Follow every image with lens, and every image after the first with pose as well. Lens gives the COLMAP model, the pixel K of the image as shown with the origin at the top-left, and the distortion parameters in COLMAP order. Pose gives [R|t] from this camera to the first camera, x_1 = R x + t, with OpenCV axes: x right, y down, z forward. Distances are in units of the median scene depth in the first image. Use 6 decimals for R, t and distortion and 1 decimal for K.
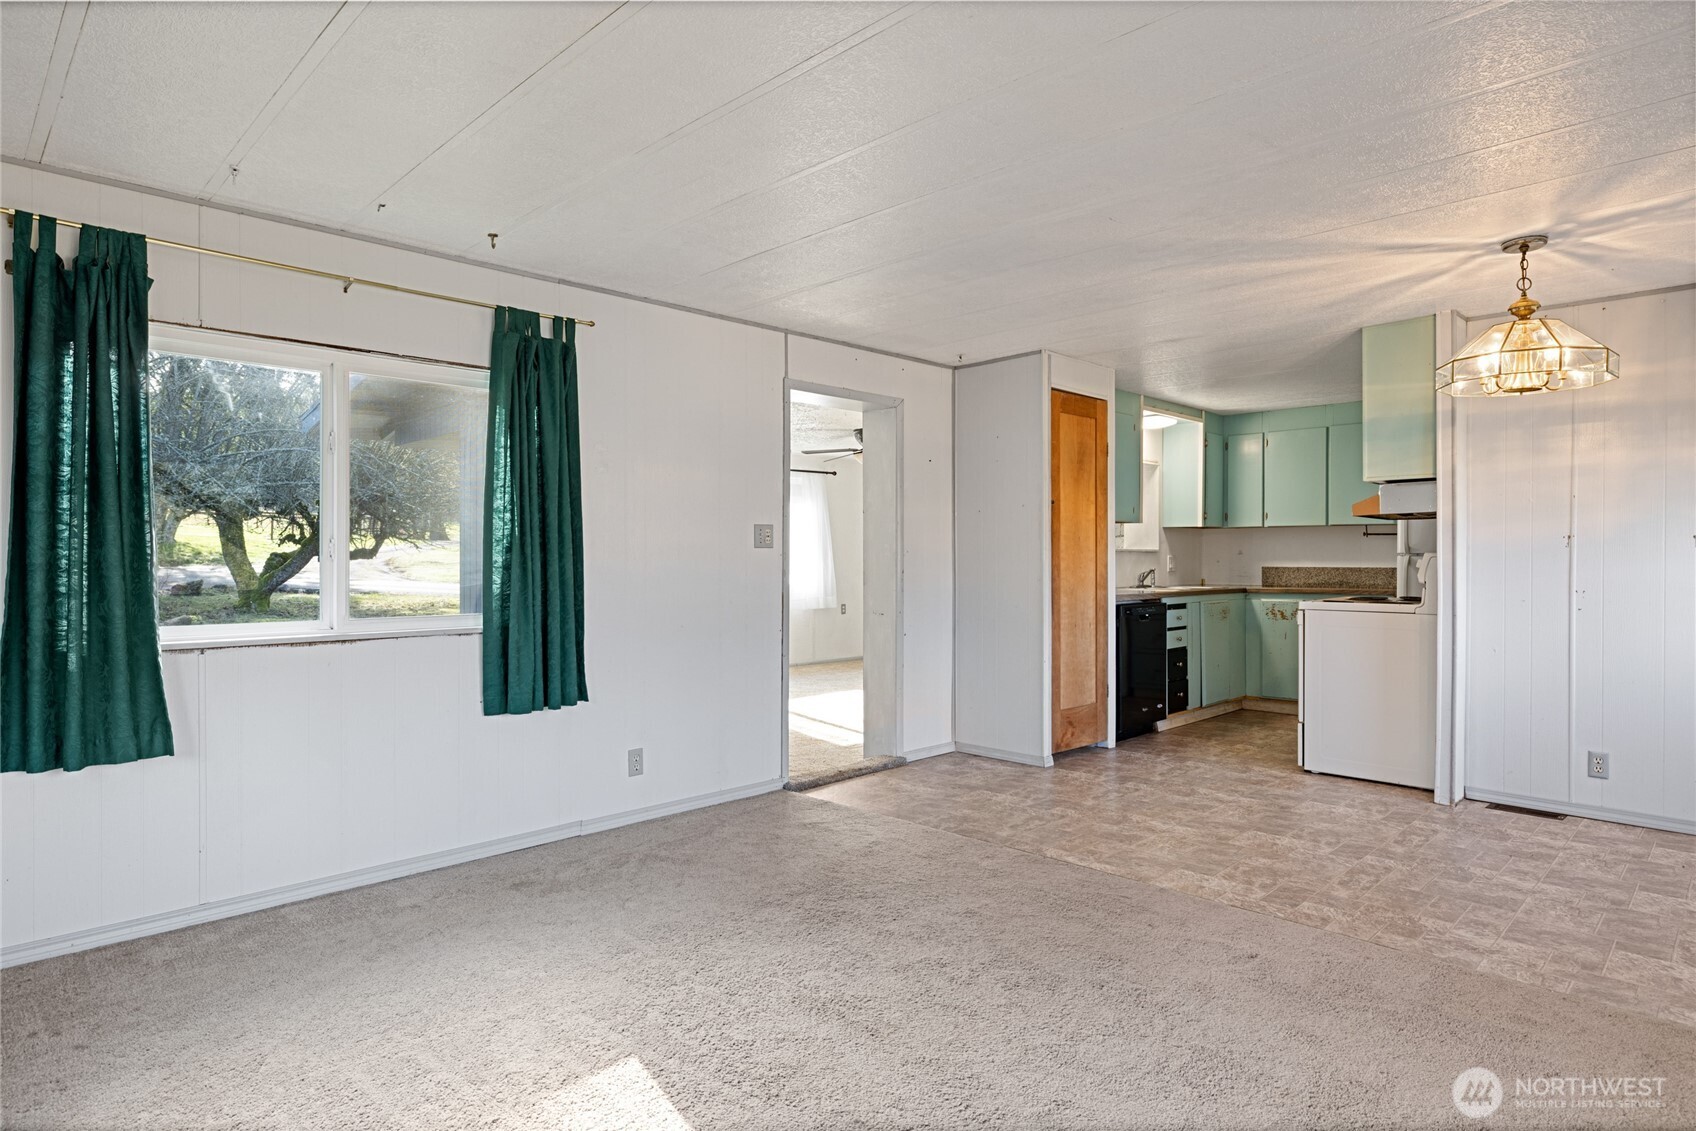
lens RADIAL K [[929.5, 0, 836.2], [0, 929.5, 570.1], [0, 0, 1]] dist [0.001361, 0.000002]
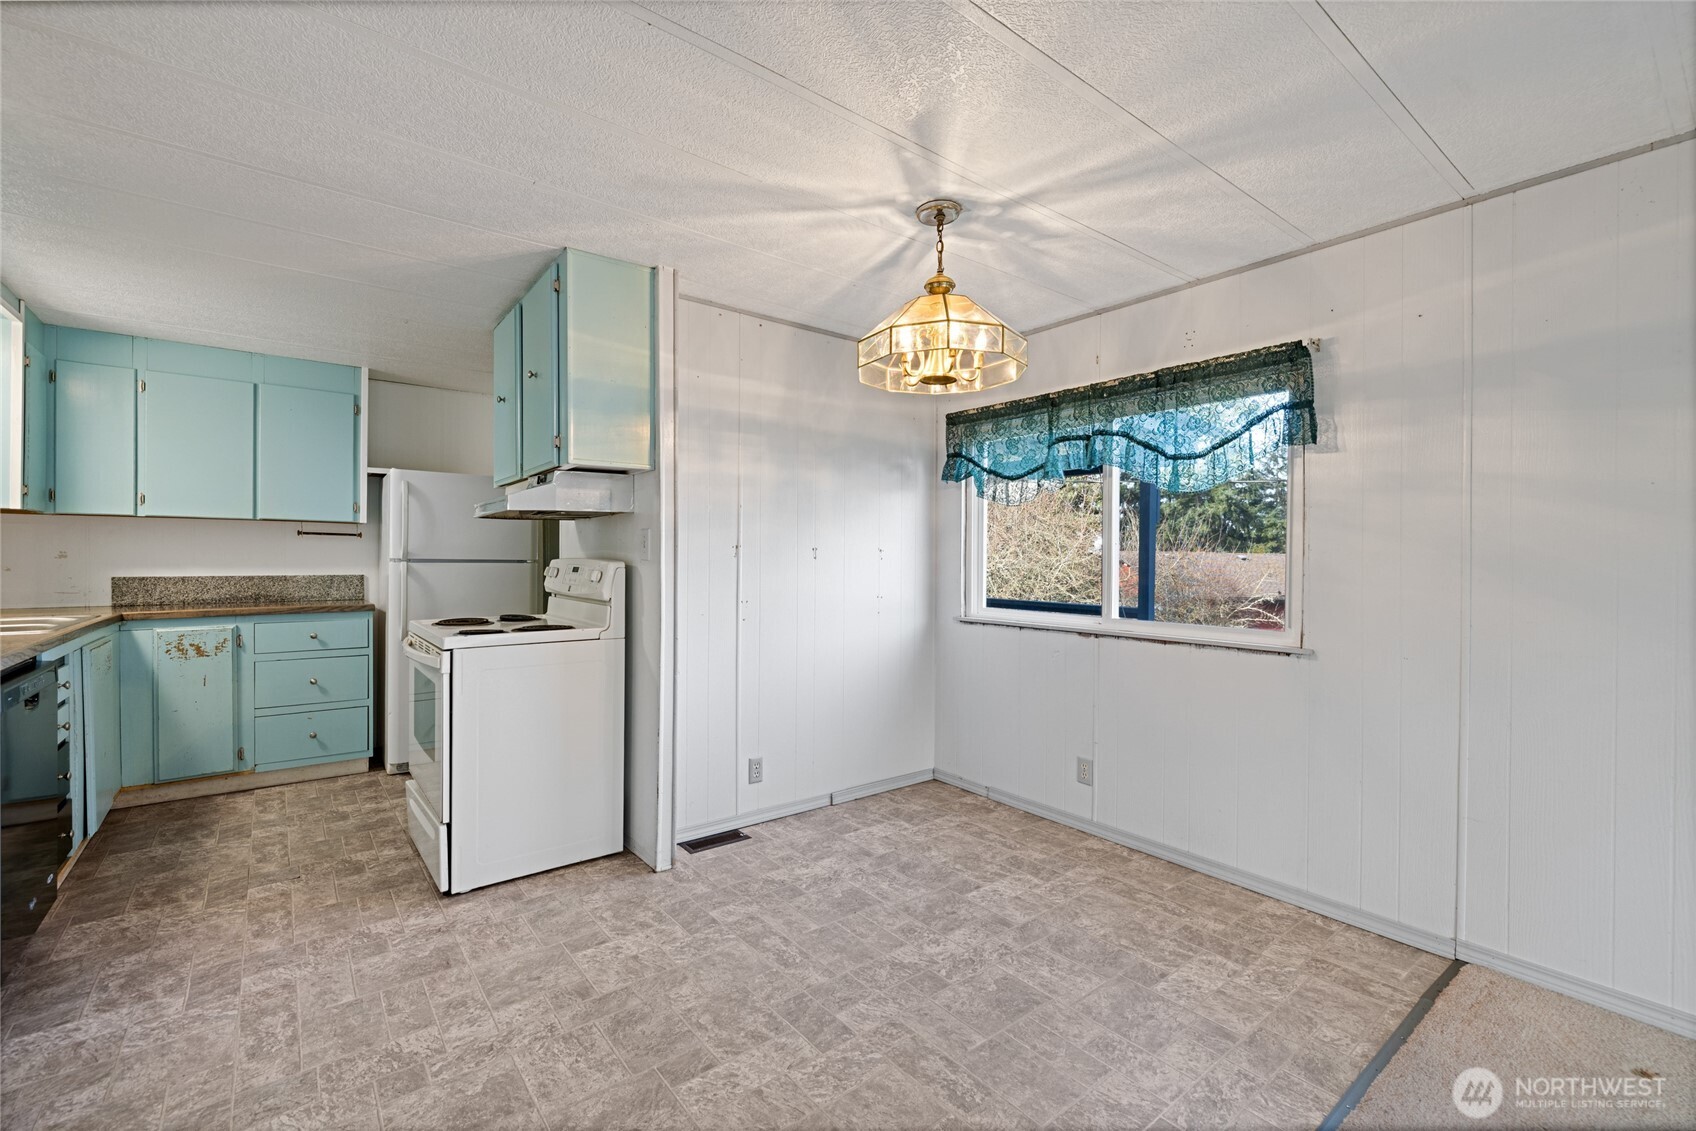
lens RADIAL K [[713.0, 0, 827.2], [0, 713.0, 561.8], [0, 0, 1]] dist [0.000930, -0.000026]
pose [[0.125185, -0.004554, 0.992123, 0.037101], [0.008472, 0.999958, 0.003521, -0.016047], [-0.992097, 0.007964, 0.125219, 0.599650]]
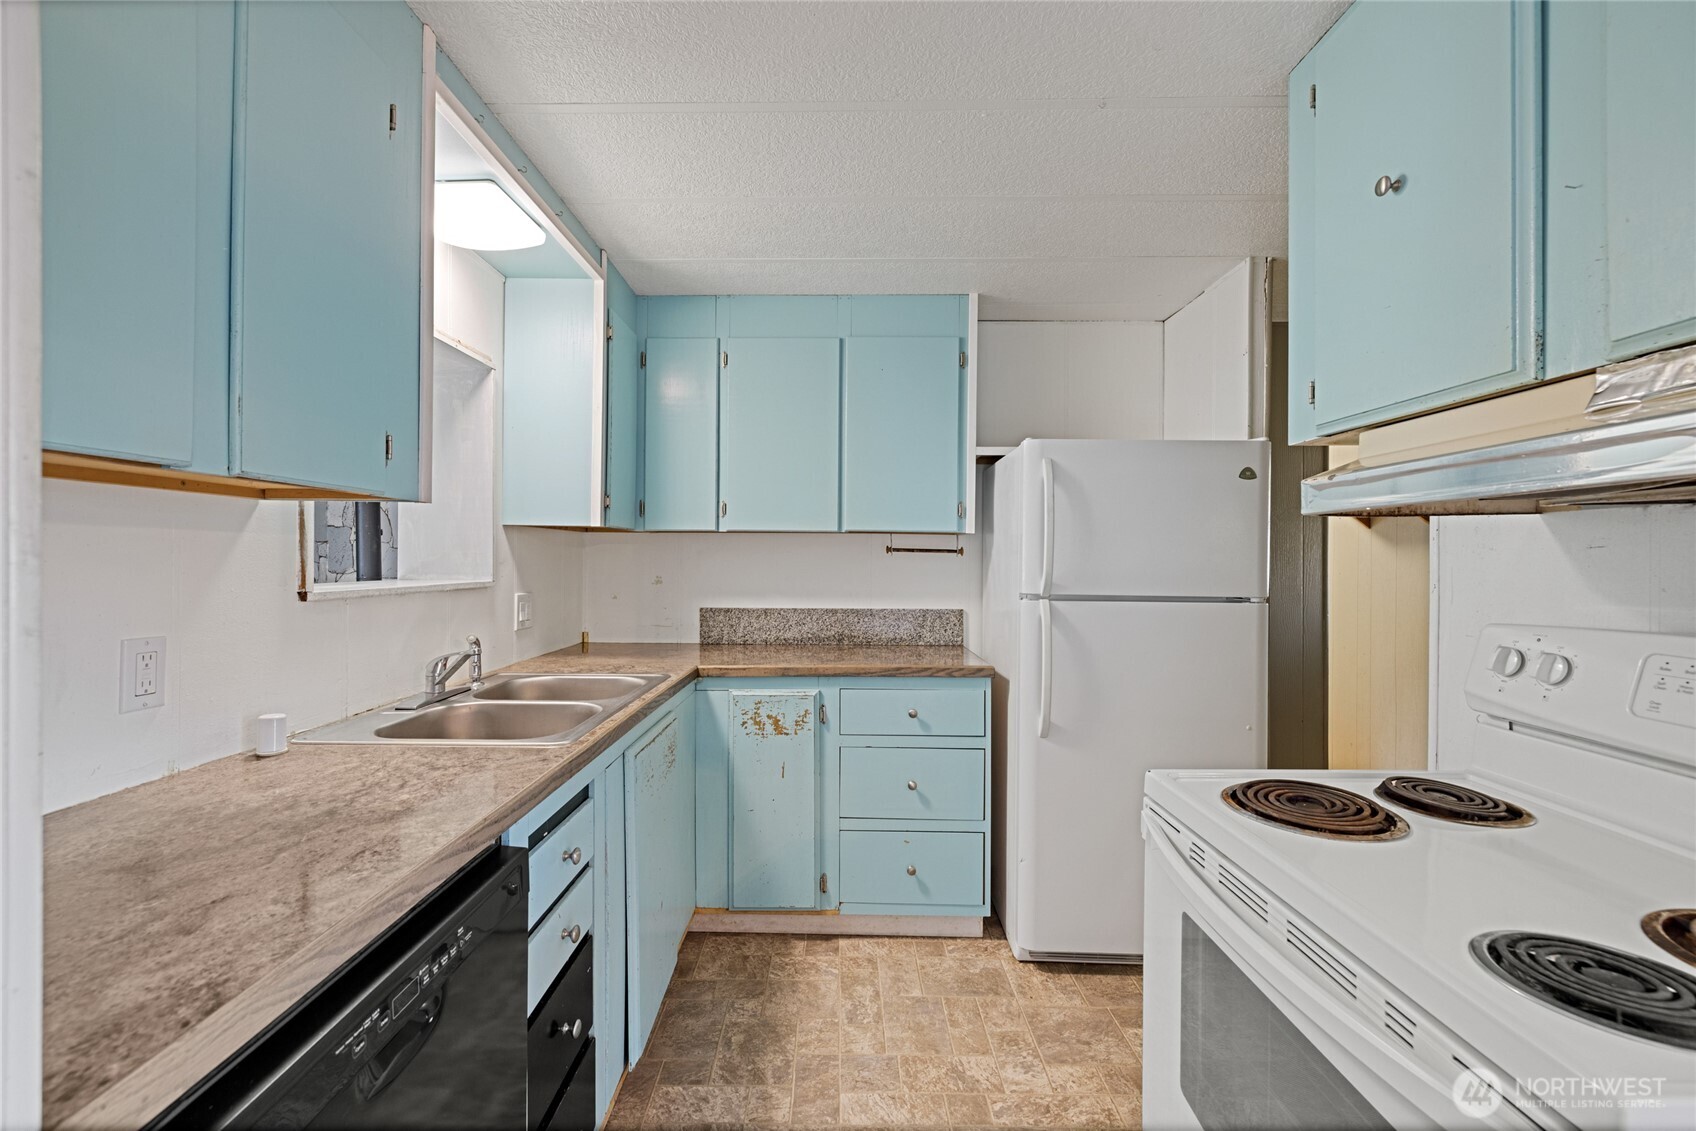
lens RADIAL K [[708.8, 0, 835.3], [0, 708.8, 556.7], [0, 0, 1]] dist [0.000655, 0.000203]
pose [[0.710840, 0.005334, 0.703334, 0.312164], [0.004301, 0.999920, -0.011930, -0.036911], [-0.703341, 0.011506, 0.710760, 0.895444]]
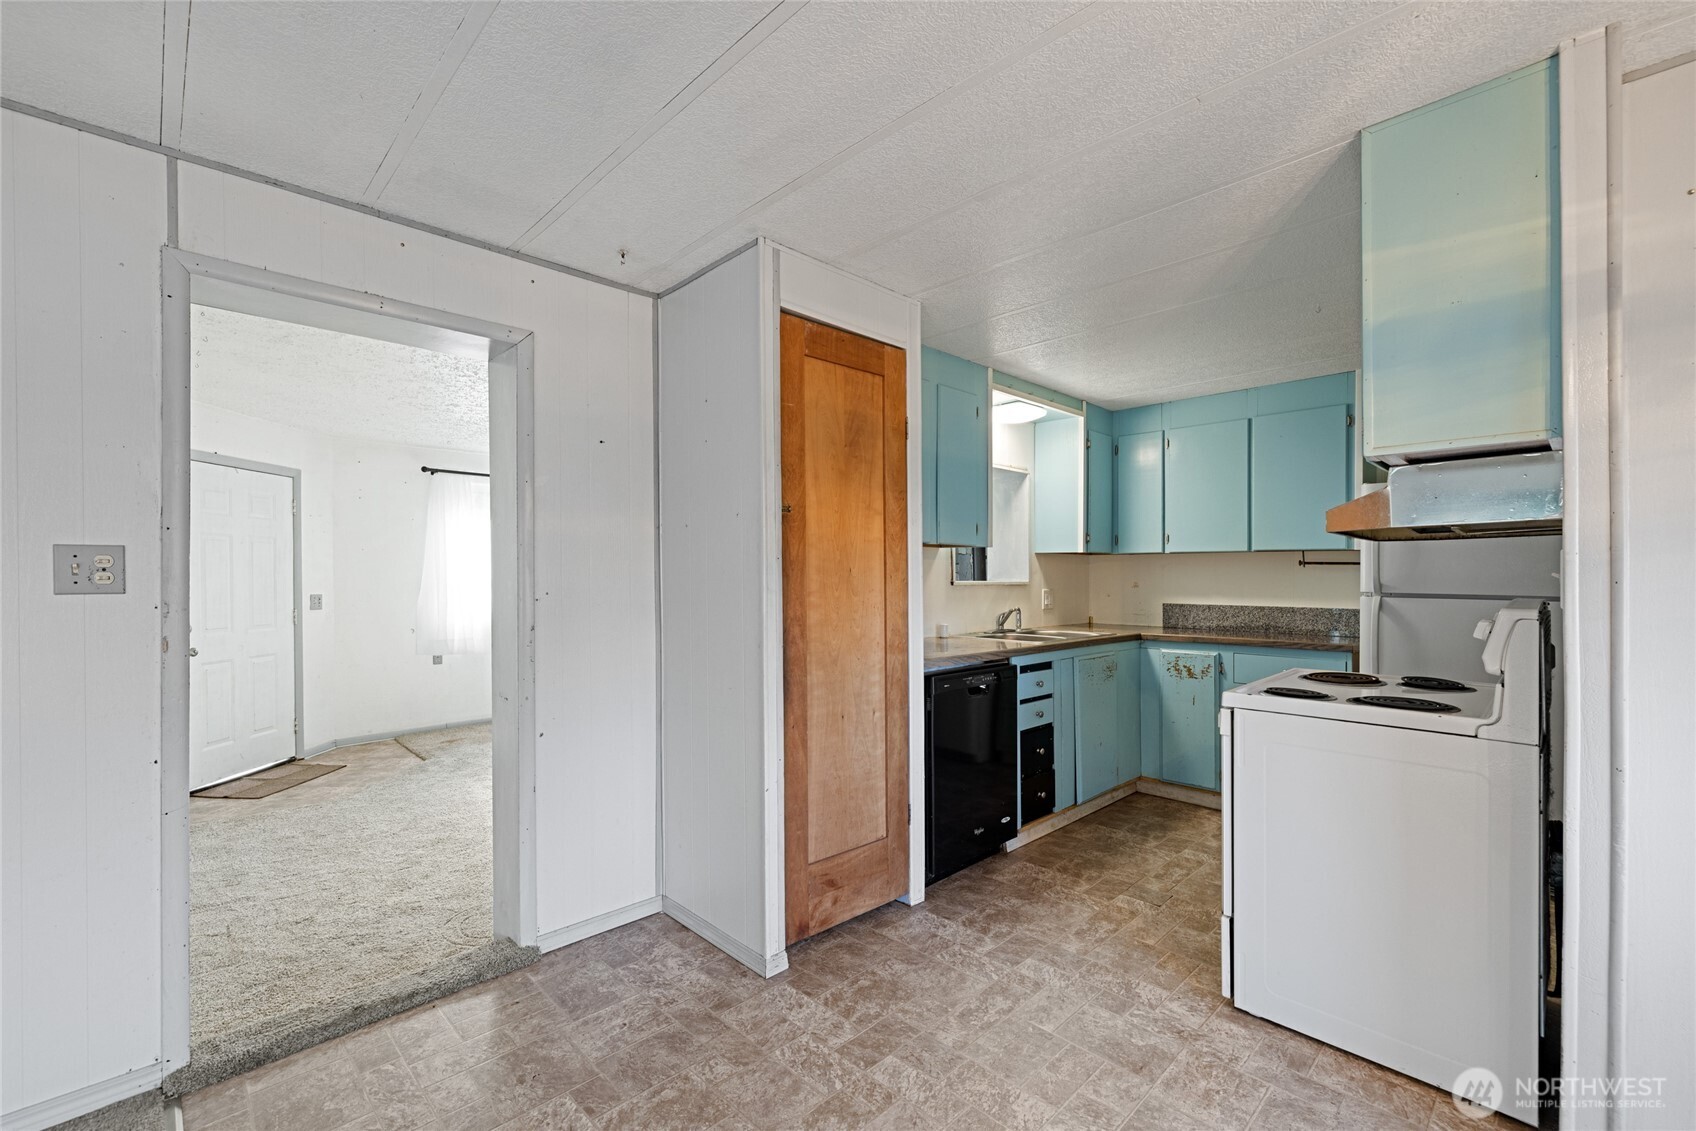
lens RADIAL K [[721.7, 0, 822.9], [0, 721.7, 574.6], [0, 0, 1]] dist [0.001843, 0.000297]
pose [[0.999797, 0.002713, -0.019959, 0.244049], [-0.003033, 0.999867, -0.016022, -0.023484], [0.019913, 0.016079, 0.999672, 0.512194]]
